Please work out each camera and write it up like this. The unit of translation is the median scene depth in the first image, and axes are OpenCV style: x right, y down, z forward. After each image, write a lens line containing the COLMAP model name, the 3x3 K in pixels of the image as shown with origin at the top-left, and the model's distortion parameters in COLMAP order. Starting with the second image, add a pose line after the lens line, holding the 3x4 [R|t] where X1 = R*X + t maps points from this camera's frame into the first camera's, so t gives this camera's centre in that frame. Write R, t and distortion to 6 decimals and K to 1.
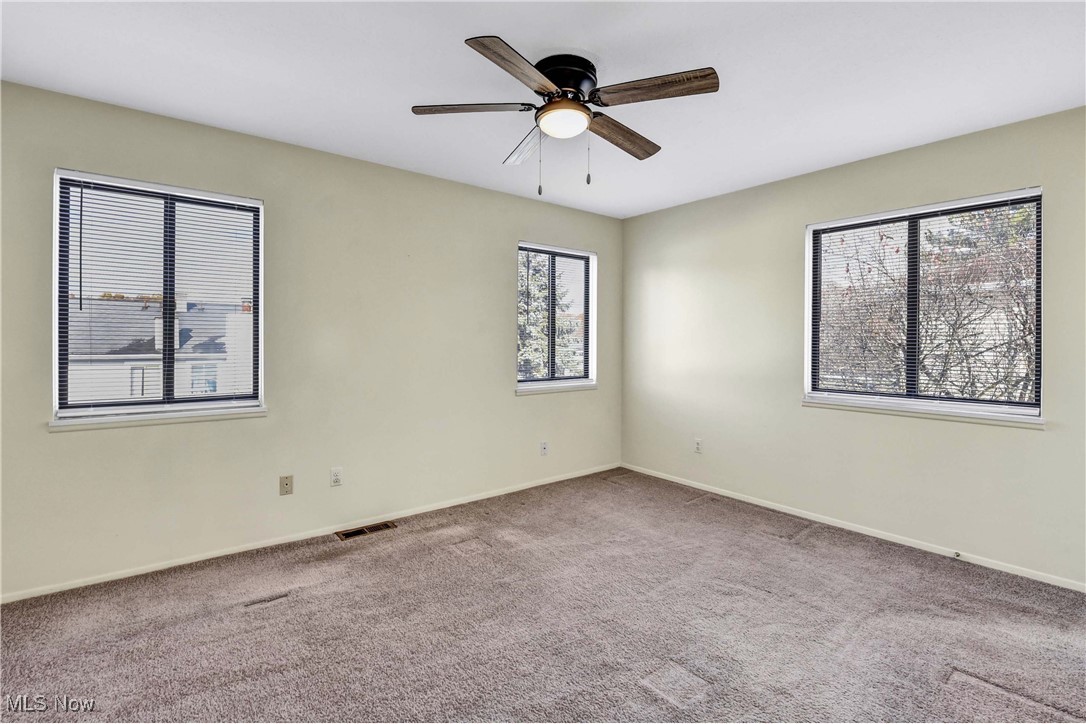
lens RADIAL K [[493.4, 0, 537.9], [0, 493.4, 354.9], [0, 0, 1]] dist [-0.008475, -0.004281]
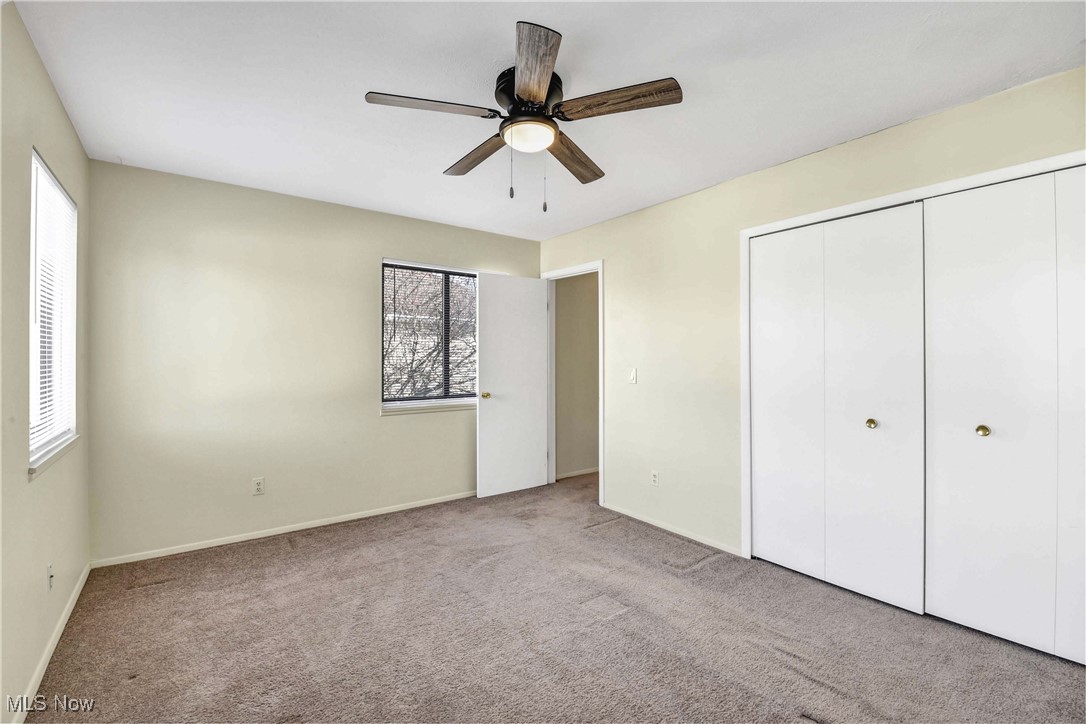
lens RADIAL K [[493.4, 0, 541.1], [0, 493.4, 356.7], [0, 0, 1]] dist [-0.008475, -0.004281]
pose [[0.020614, -0.012336, 0.999711, -0.694640], [0.030843, 0.999456, 0.011697, -0.043911], [-0.999312, 0.030593, 0.020984, 0.692985]]
